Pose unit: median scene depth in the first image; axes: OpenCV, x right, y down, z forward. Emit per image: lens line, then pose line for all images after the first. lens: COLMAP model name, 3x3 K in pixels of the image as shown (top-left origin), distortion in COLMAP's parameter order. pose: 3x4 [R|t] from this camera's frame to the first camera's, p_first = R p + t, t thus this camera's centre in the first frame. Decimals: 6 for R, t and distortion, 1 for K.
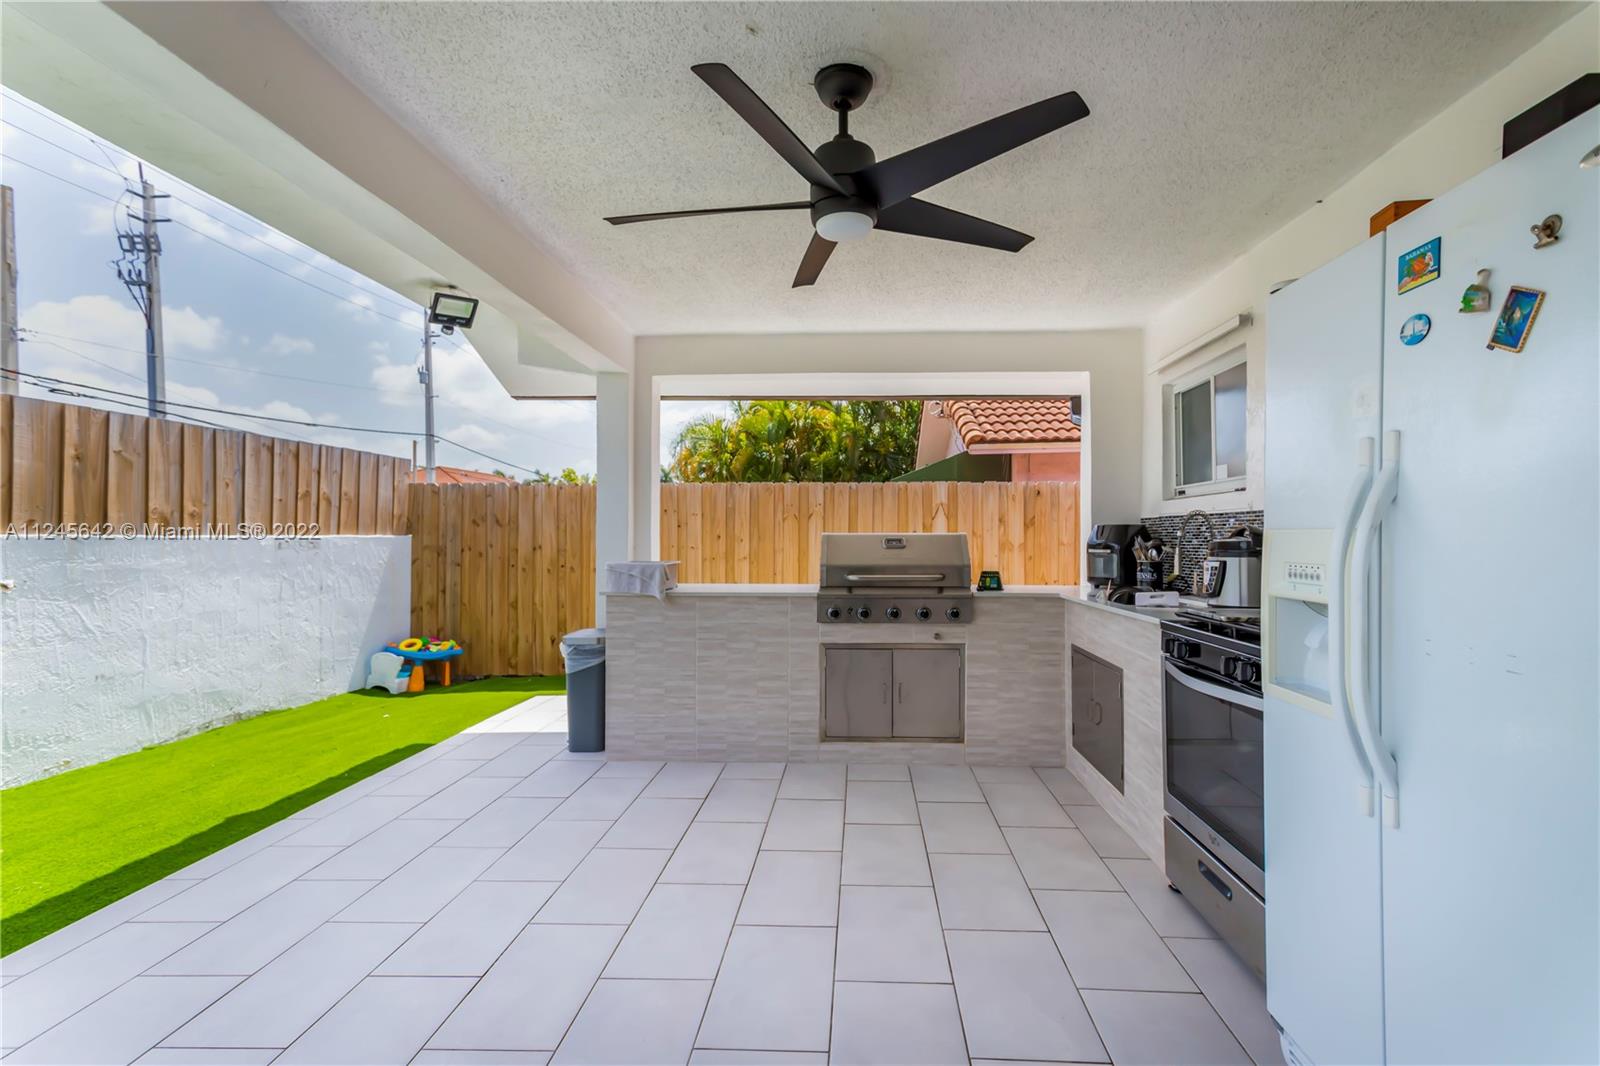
lens RADIAL K [[756.8, 0, 830.7], [0, 756.8, 529.7], [0, 0, 1]] dist [0.000408, 0.000216]
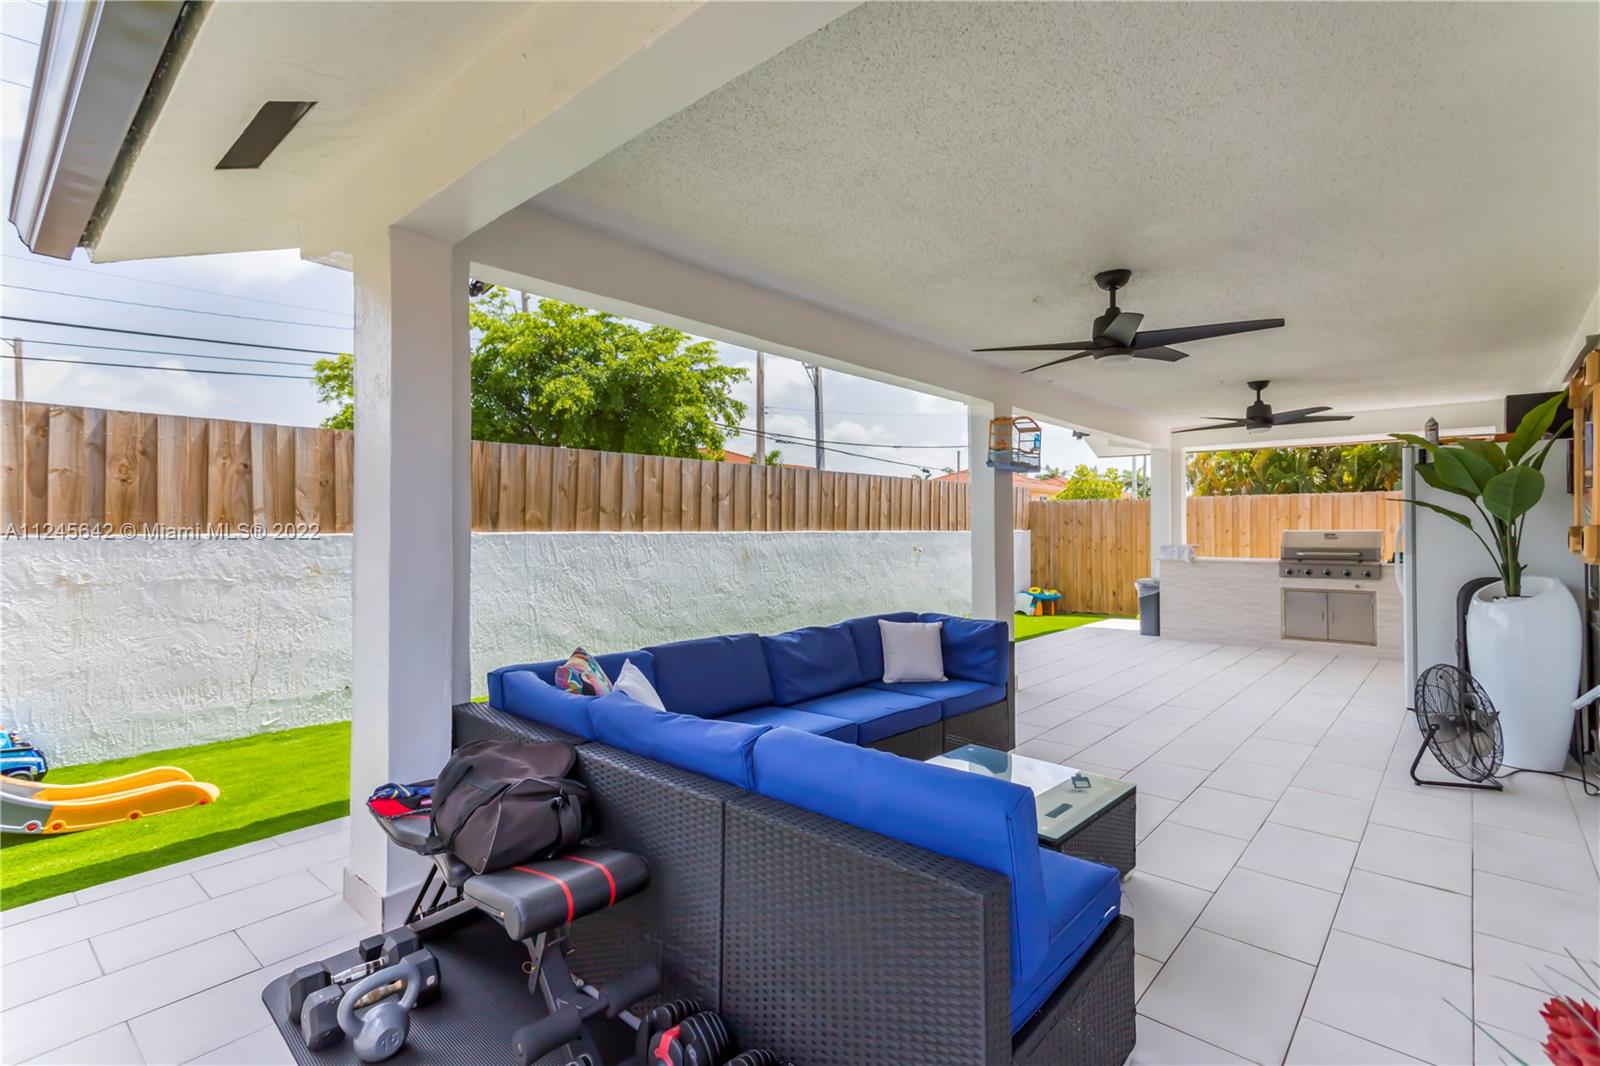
lens RADIAL K [[752.9, 0, 777.7], [0, 752.9, 519.1], [0, 0, 1]] dist [0.001447, 0.000360]
pose [[0.760364, -0.011166, -0.649401, 0.259493], [0.010341, 0.999934, -0.005086, -0.028094], [0.649414, -0.002848, 0.760429, -1.295466]]
